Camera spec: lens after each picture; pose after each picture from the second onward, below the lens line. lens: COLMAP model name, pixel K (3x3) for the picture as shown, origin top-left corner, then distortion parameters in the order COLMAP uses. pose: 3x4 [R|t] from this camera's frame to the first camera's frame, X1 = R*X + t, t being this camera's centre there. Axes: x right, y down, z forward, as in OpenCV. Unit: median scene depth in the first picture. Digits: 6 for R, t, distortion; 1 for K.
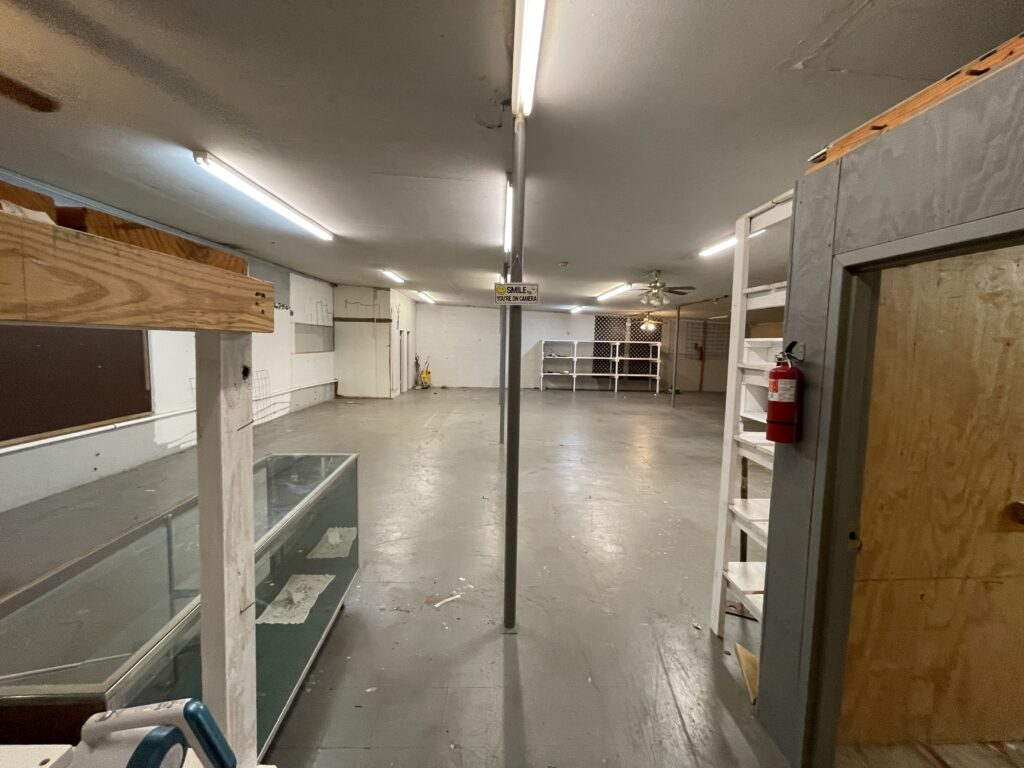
lens RADIAL K [[415.0, 0, 512.6], [0, 415.0, 382.4], [0, 0, 1]] dist [-0.001718, 0.000300]
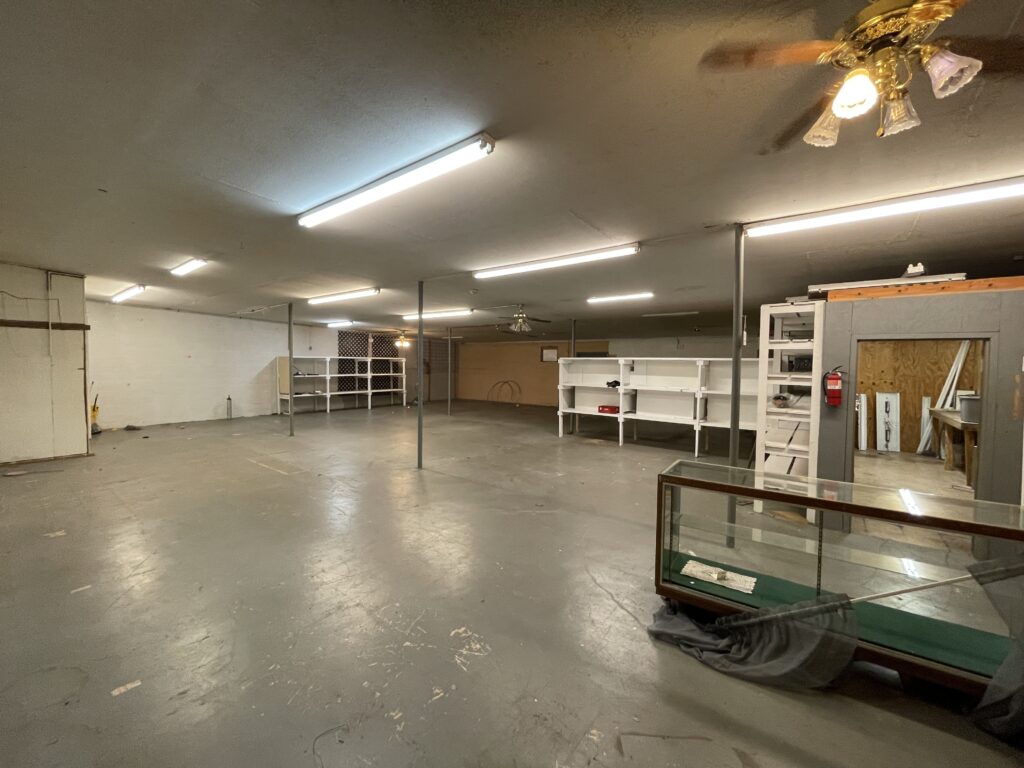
lens RADIAL K [[415.0, 0, 510.7], [0, 415.0, 380.9], [0, 0, 1]] dist [-0.001718, 0.000300]
pose [[0.638392, -0.049106, 0.768144, -0.296608], [0.075964, 0.997110, 0.000612, -0.018199], [-0.765954, 0.057960, 0.640277, 0.105122]]
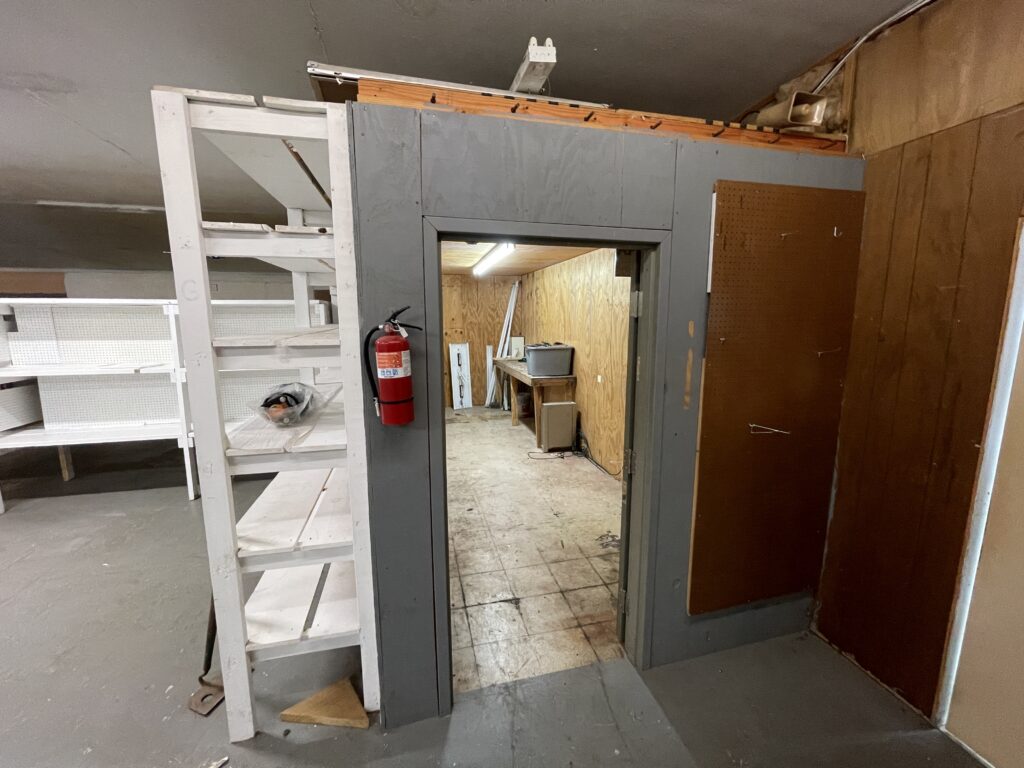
lens RADIAL K [[415.0, 0, 510.9], [0, 415.0, 377.3], [0, 0, 1]] dist [-0.001718, 0.000300]
pose [[-0.201332, -0.167201, 0.965147, -0.026976], [0.091084, 0.977859, 0.188403, -0.011035], [-0.975279, 0.125841, -0.181645, 0.108782]]
